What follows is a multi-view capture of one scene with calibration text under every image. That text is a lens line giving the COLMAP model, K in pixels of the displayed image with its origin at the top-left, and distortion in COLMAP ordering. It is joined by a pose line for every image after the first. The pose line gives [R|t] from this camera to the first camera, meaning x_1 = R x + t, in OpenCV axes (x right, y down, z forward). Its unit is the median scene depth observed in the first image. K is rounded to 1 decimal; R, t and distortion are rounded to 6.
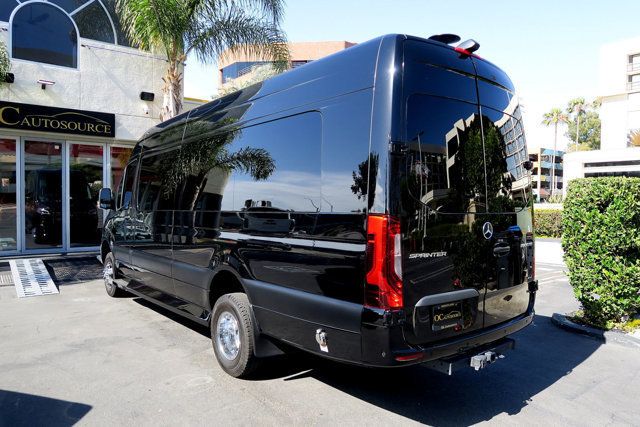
lens RADIAL K [[444.0, 0, 313.8], [0, 444.0, 221.5], [0, 0, 1]] dist [-0.017295, 0.005475]
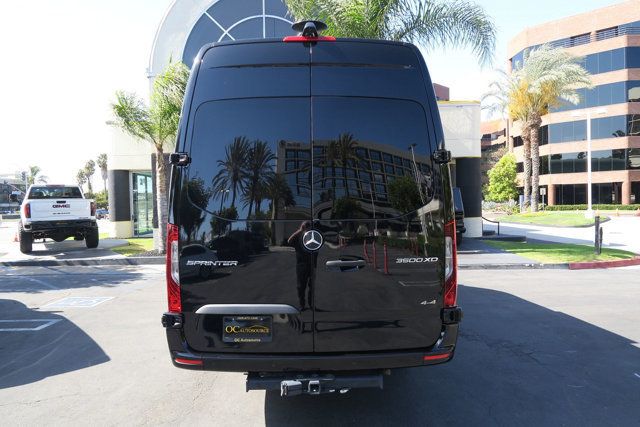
lens RADIAL K [[450.0, 0, 320.2], [0, 450.0, 209.4], [0, 0, 1]] dist [-0.000318, -0.005777]
pose [[0.799186, -0.009798, -0.601004, 0.940427], [-0.005470, 0.999707, -0.023572, -0.019364], [0.601059, 0.022126, 0.798898, 0.297823]]
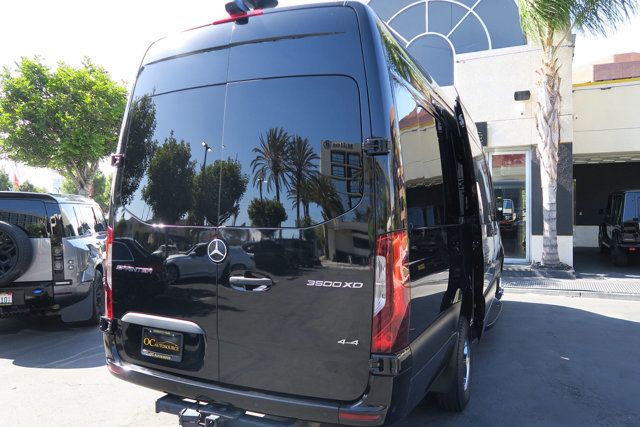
lens RADIAL K [[480.6, 0, 322.5], [0, 480.6, 213.5], [0, 0, 1]] dist [0.012236, 0.014118]
pose [[0.439080, -0.002578, -0.898444, 1.204768], [-0.034969, 0.999189, -0.019957, -0.032279], [0.897767, 0.040181, 0.438634, 0.802066]]
